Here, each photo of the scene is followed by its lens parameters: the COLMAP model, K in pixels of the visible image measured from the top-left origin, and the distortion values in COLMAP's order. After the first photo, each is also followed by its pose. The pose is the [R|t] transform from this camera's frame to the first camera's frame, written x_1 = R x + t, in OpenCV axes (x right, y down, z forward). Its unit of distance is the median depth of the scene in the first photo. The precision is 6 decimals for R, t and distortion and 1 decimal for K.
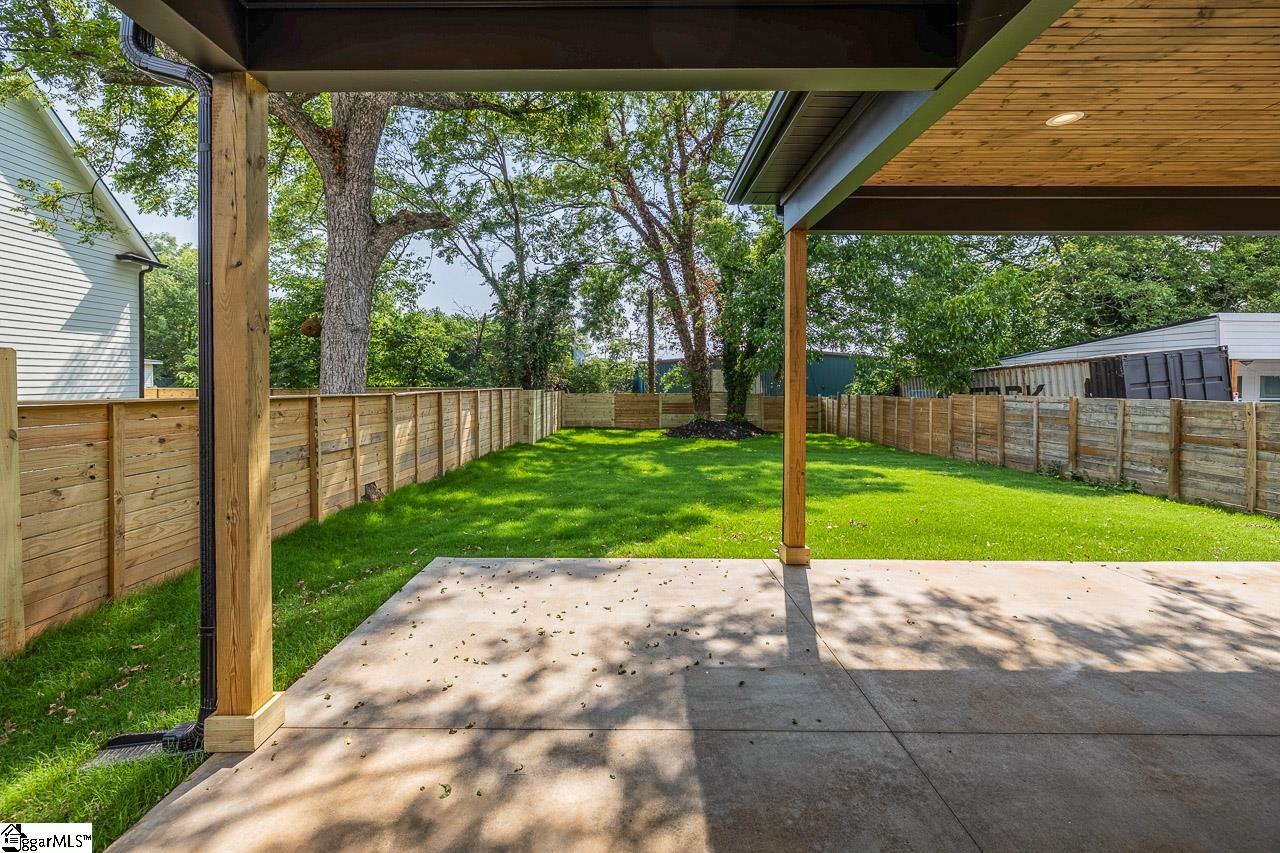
lens RADIAL K [[549.0, 0, 623.8], [0, 549.0, 385.4], [0, 0, 1]] dist [0.001370, -0.000361]
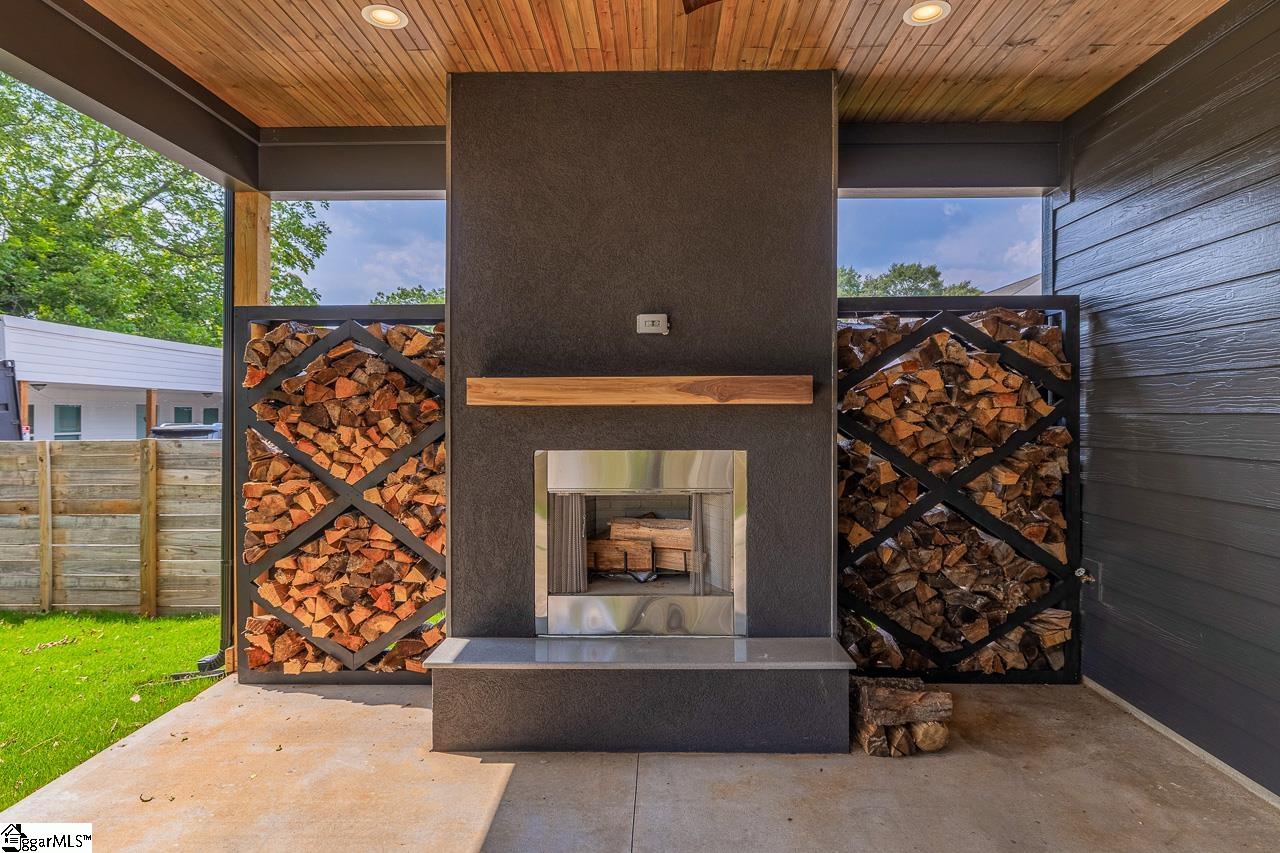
lens RADIAL K [[710.6, 0, 643.7], [0, 710.6, 420.8], [0, 0, 1]] dist [0.018426, -0.003735]
pose [[0.026866, -0.010927, 0.999579, 0.305881], [0.009895, 0.999894, 0.010665, 0.004439], [-0.999590, 0.009604, 0.026972, 0.262637]]
